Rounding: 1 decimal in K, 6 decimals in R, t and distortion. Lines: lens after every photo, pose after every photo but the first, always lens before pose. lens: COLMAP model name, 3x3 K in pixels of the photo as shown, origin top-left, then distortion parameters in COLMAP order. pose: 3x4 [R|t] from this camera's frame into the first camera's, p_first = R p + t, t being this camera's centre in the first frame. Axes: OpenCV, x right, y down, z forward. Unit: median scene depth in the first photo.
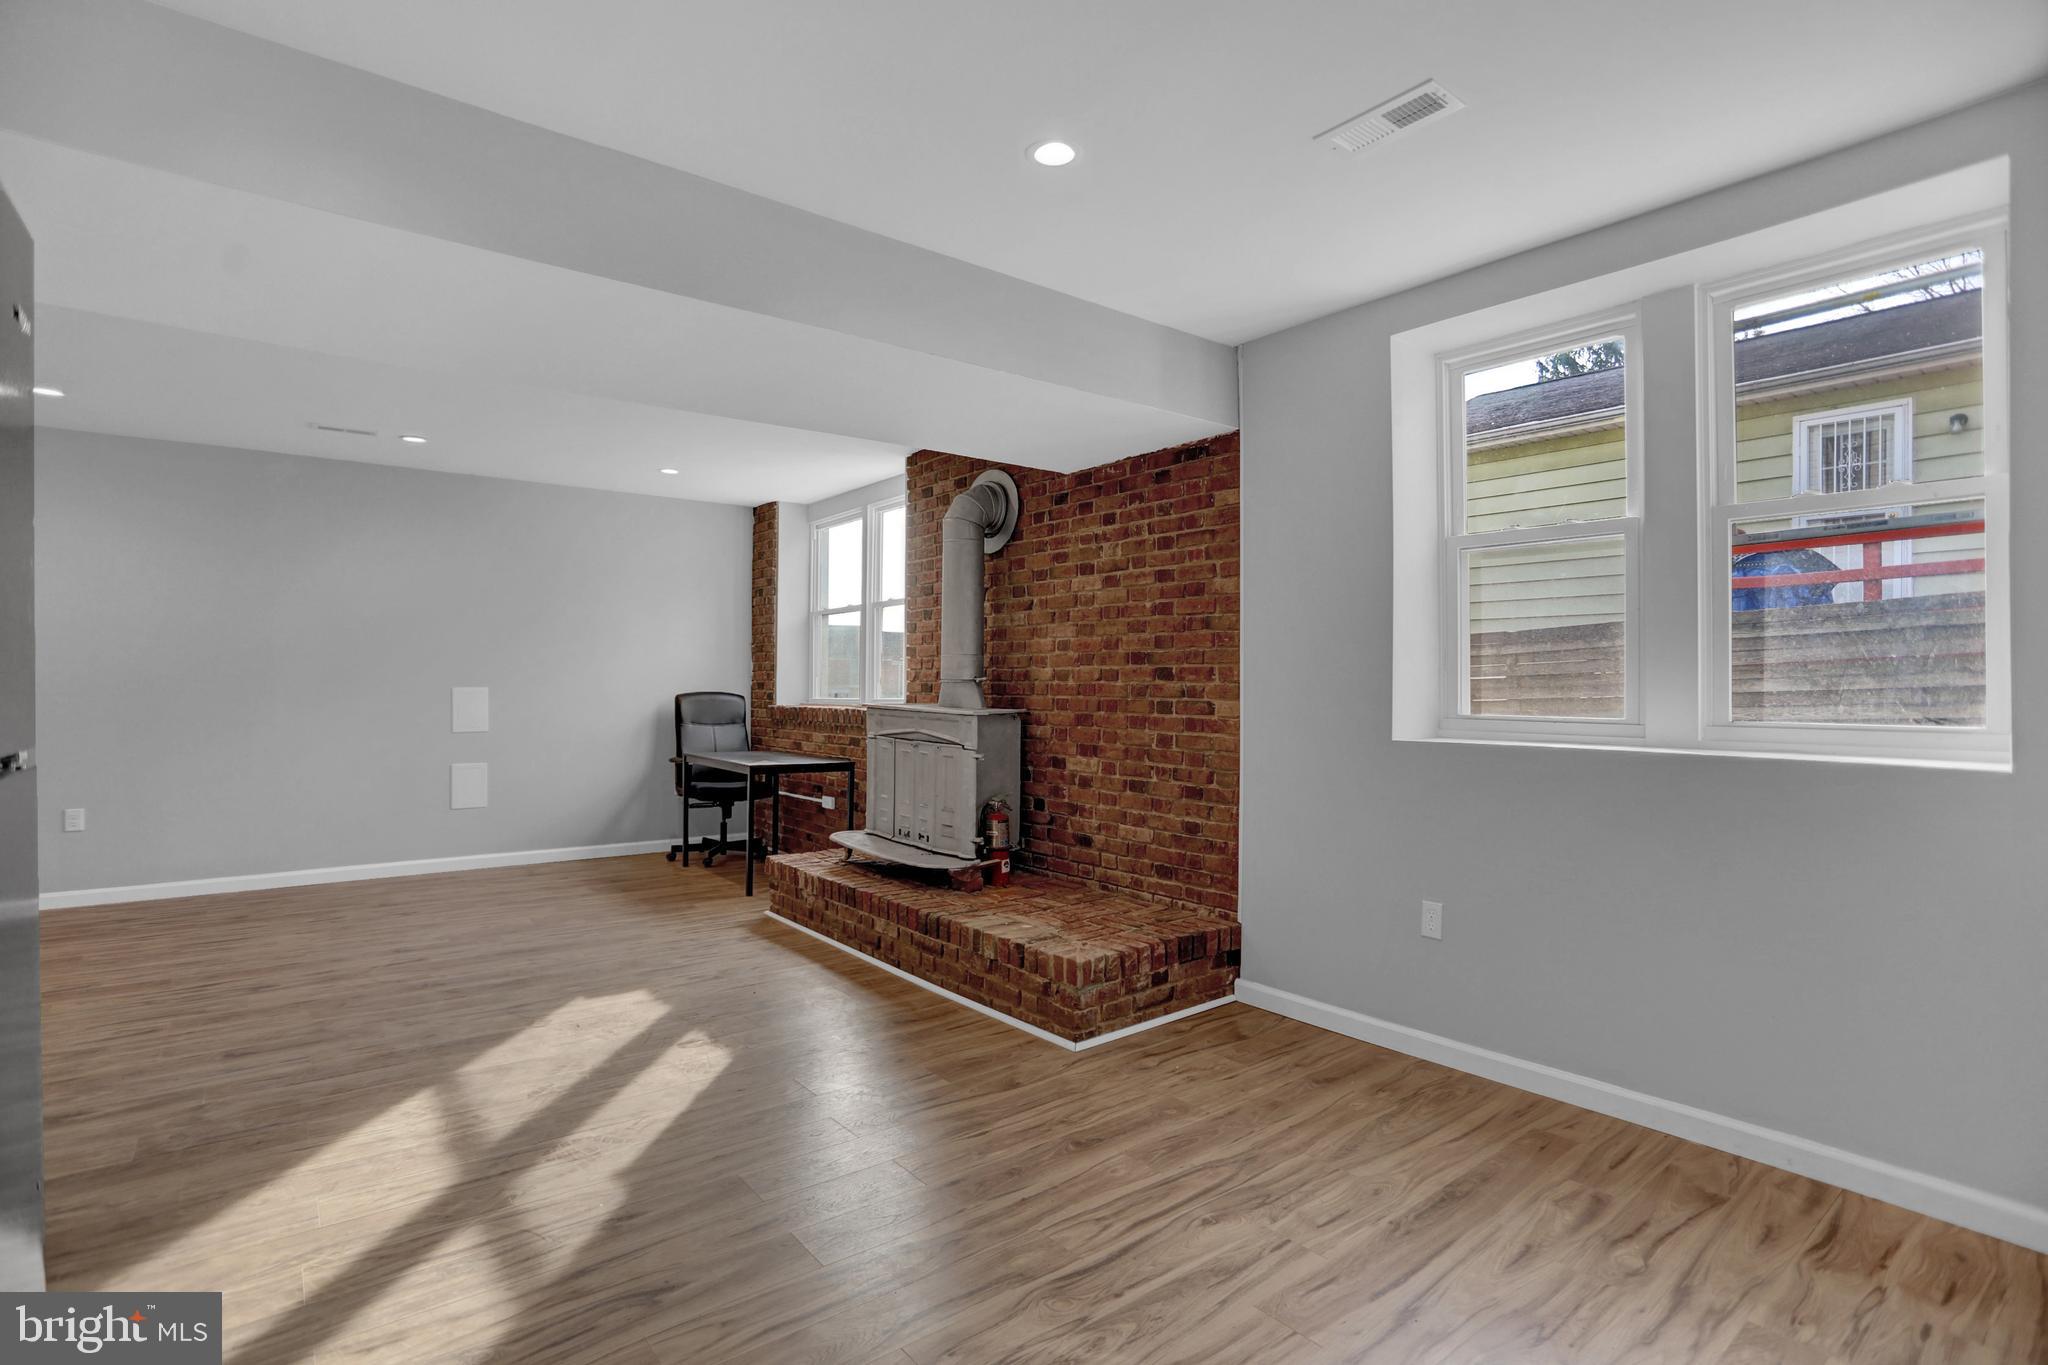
lens RADIAL K [[981.7, 0, 1024.0], [0, 981.7, 682.5], [0, 0, 1]] dist [-0.071465, 0.031535]
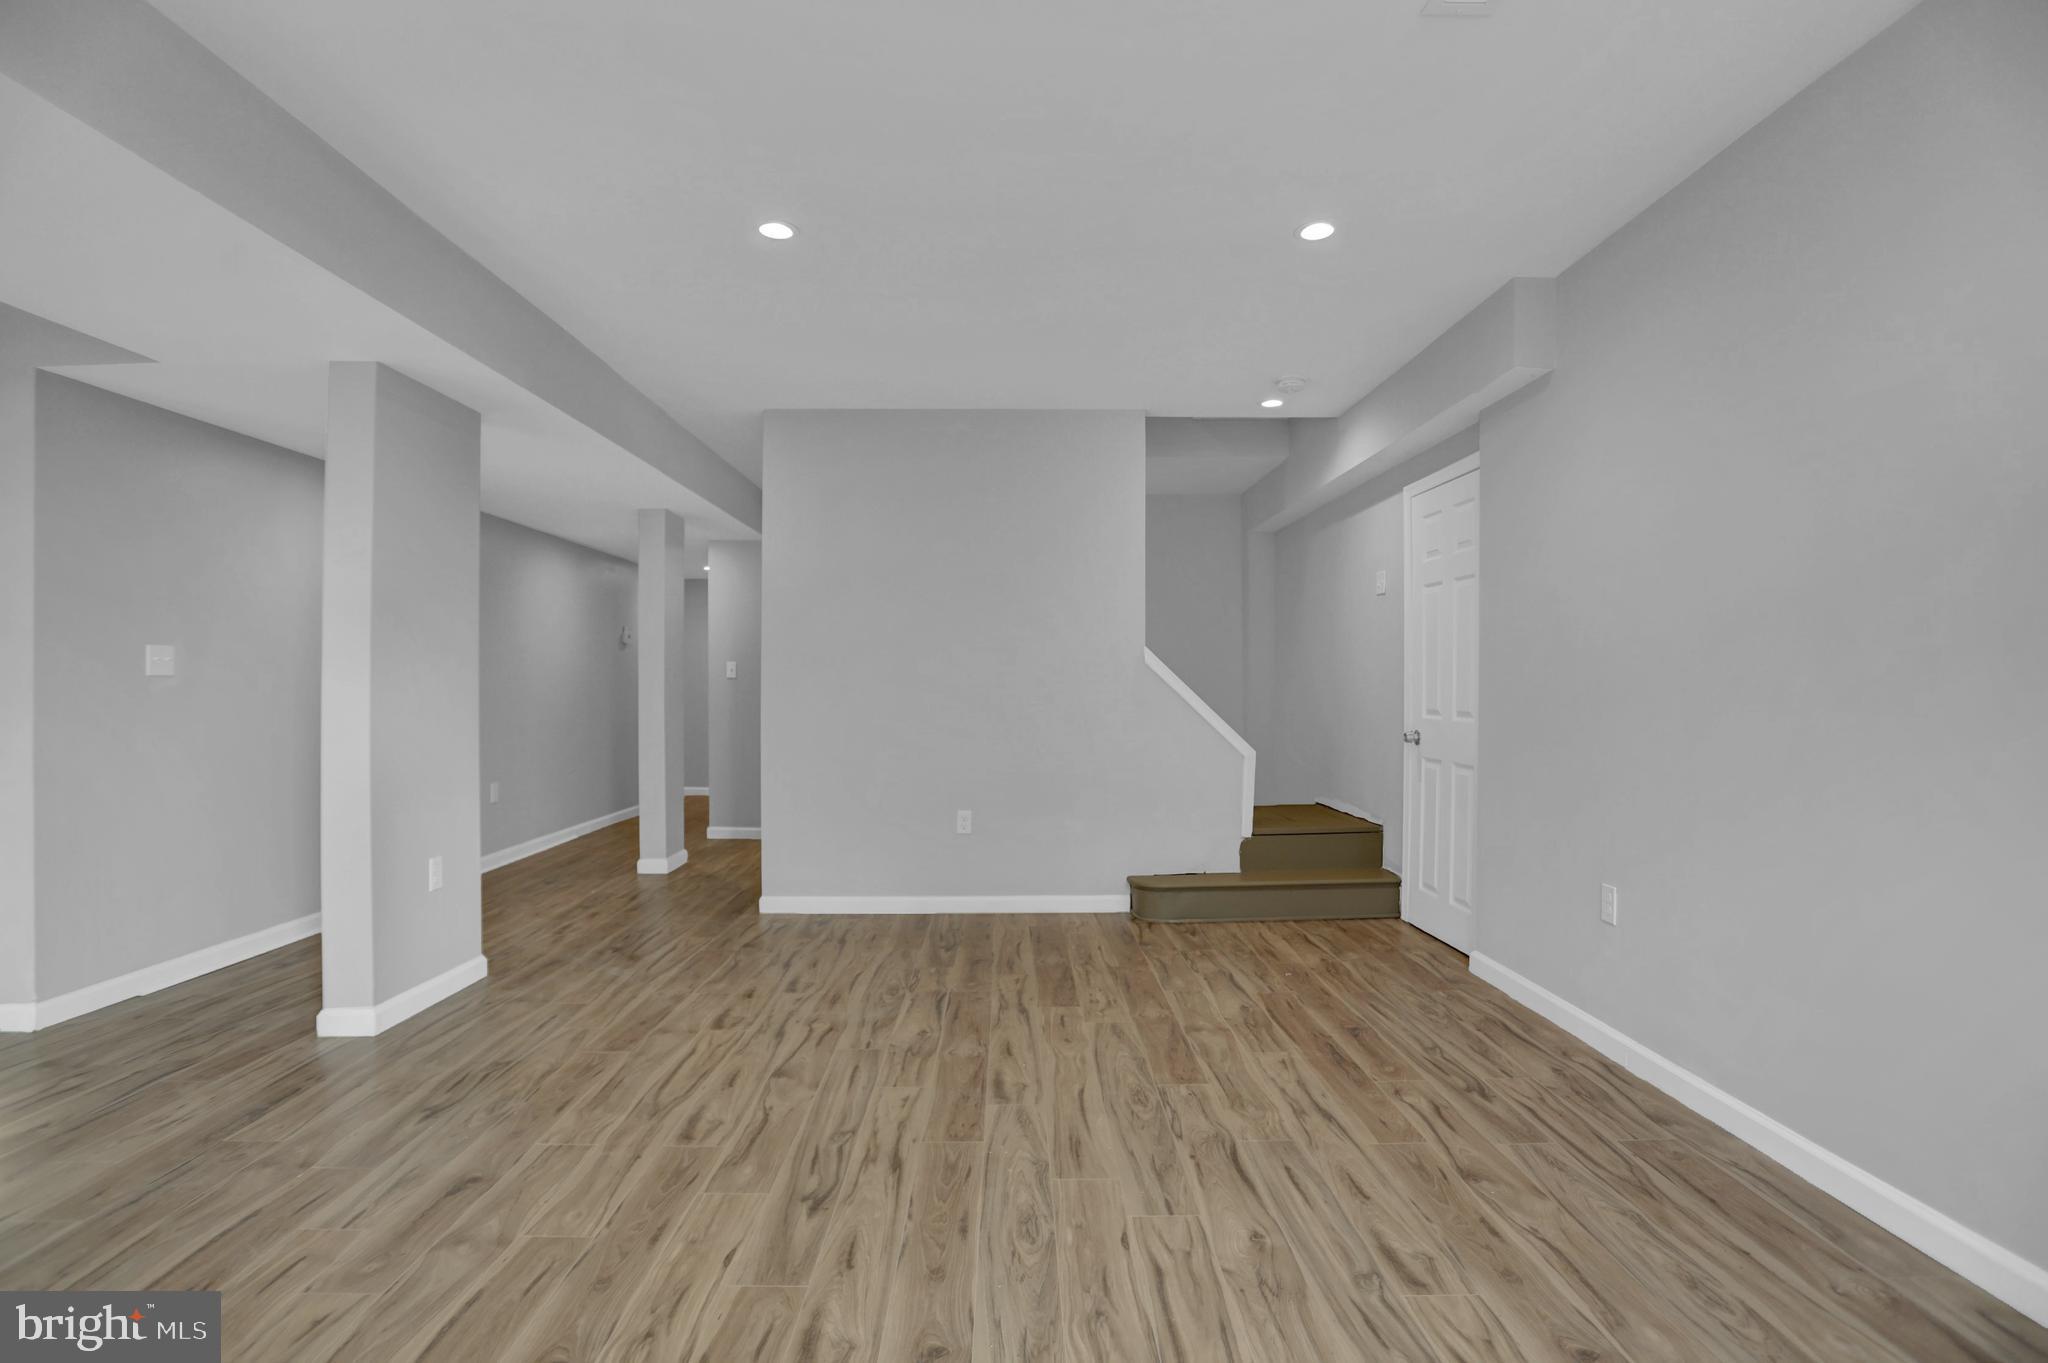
lens RADIAL K [[989.3, 0, 1024.0], [0, 989.3, 681.5], [0, 0, 1]] dist [-0.073795, 0.029895]
pose [[-0.610858, -0.007811, -0.791702, -0.417390], [-0.003457, 0.999968, -0.007198, 0.018810], [0.791732, -0.001660, -0.610866, 1.415785]]
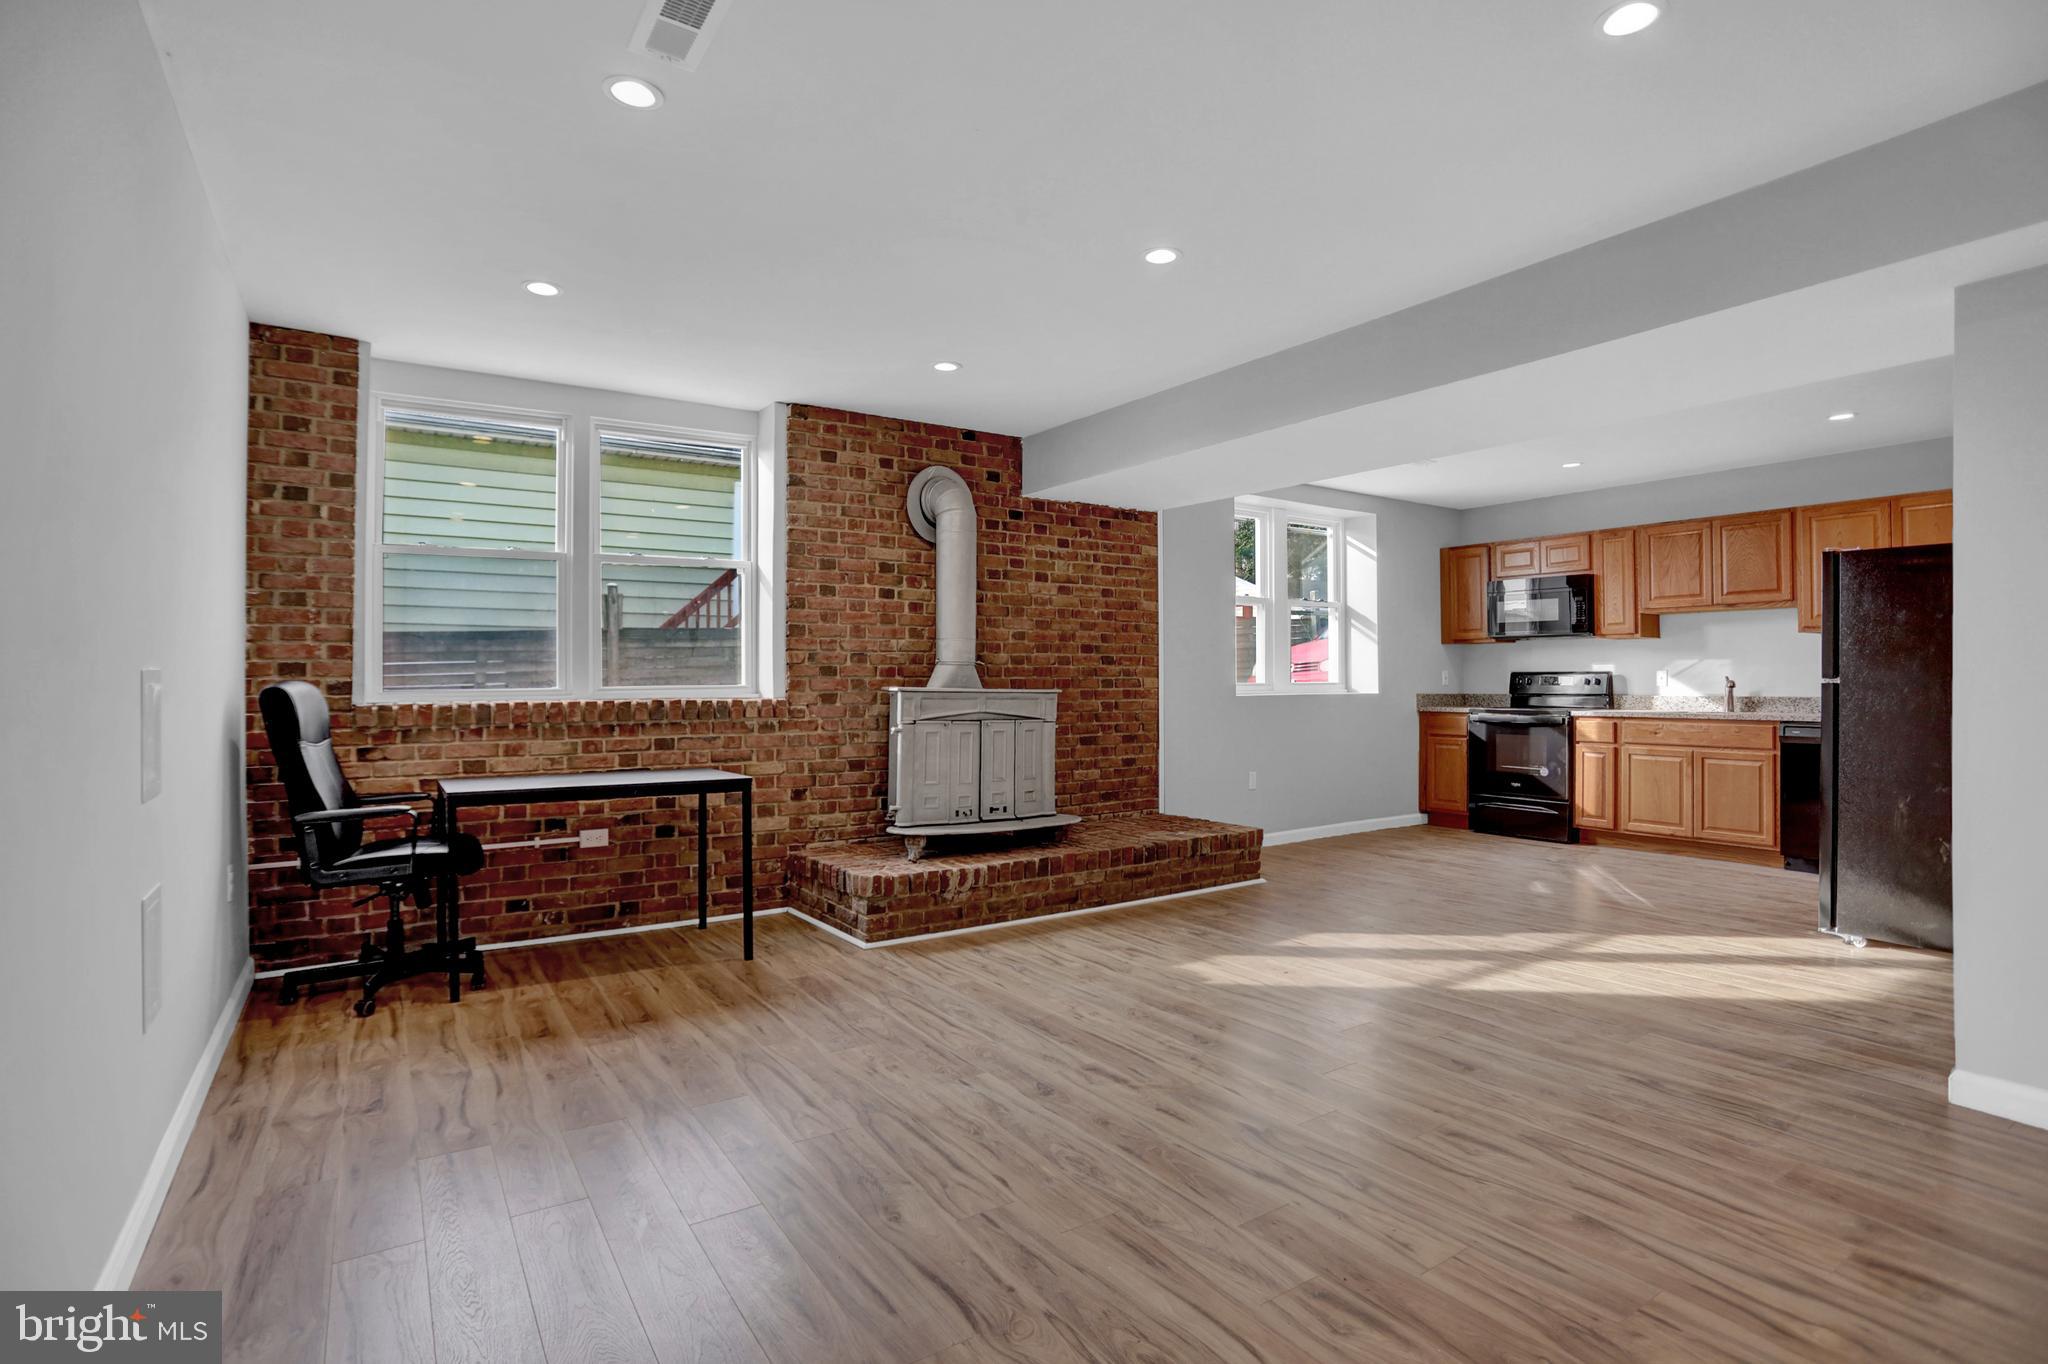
lens RADIAL K [[989.3, 0, 1024.0], [0, 989.3, 682.0], [0, 0, 1]] dist [-0.073795, 0.029895]
pose [[0.088288, -0.007650, 0.996066, -1.440320], [0.002499, 0.999969, 0.007458, 0.012844], [-0.996092, 0.001831, 0.088304, 1.075670]]
